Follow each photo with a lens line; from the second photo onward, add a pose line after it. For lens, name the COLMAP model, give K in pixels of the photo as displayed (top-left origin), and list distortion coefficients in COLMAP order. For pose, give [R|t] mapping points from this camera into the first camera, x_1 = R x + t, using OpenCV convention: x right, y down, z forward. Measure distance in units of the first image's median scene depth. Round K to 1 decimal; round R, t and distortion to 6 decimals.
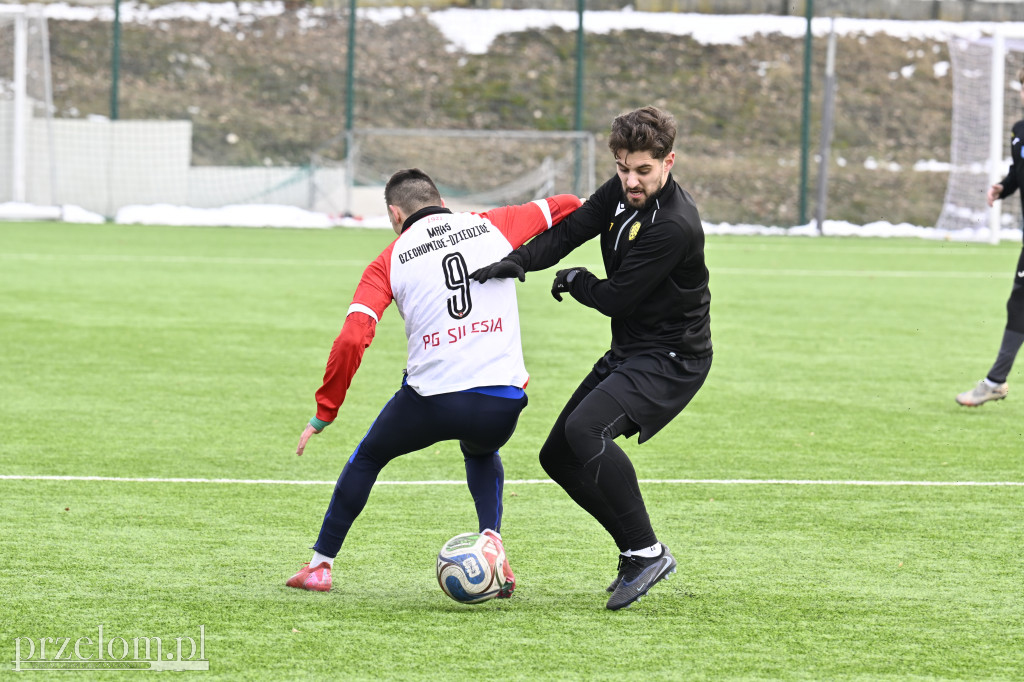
lens RADIAL K [[6643.7, 0, 512.0], [0, 6643.7, 341.0], [0, 0, 1]] dist [-0.176676, 9.518306]
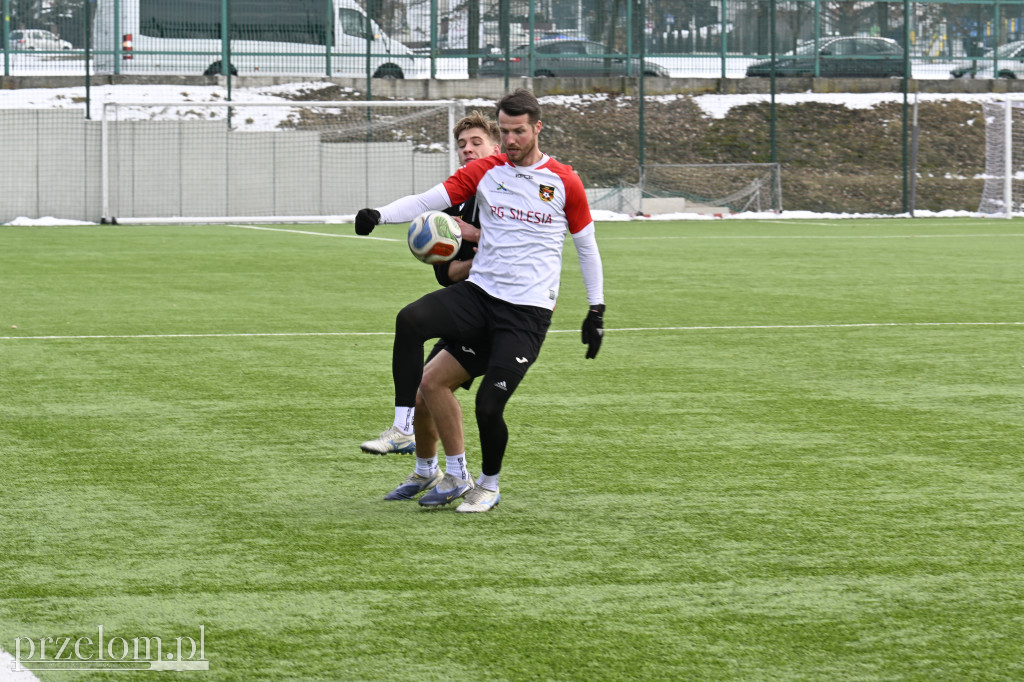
lens RADIAL K [[4472.6, 0, 512.0], [0, 4472.6, 341.0], [0, 0, 1]] dist [-0.052618, 0.461741]
pose [[0.995521, -0.026415, -0.090776, 0.045576], [0.026955, 0.999625, 0.004734, 0.007649], [0.090617, -0.007159, 0.995860, -0.169043]]
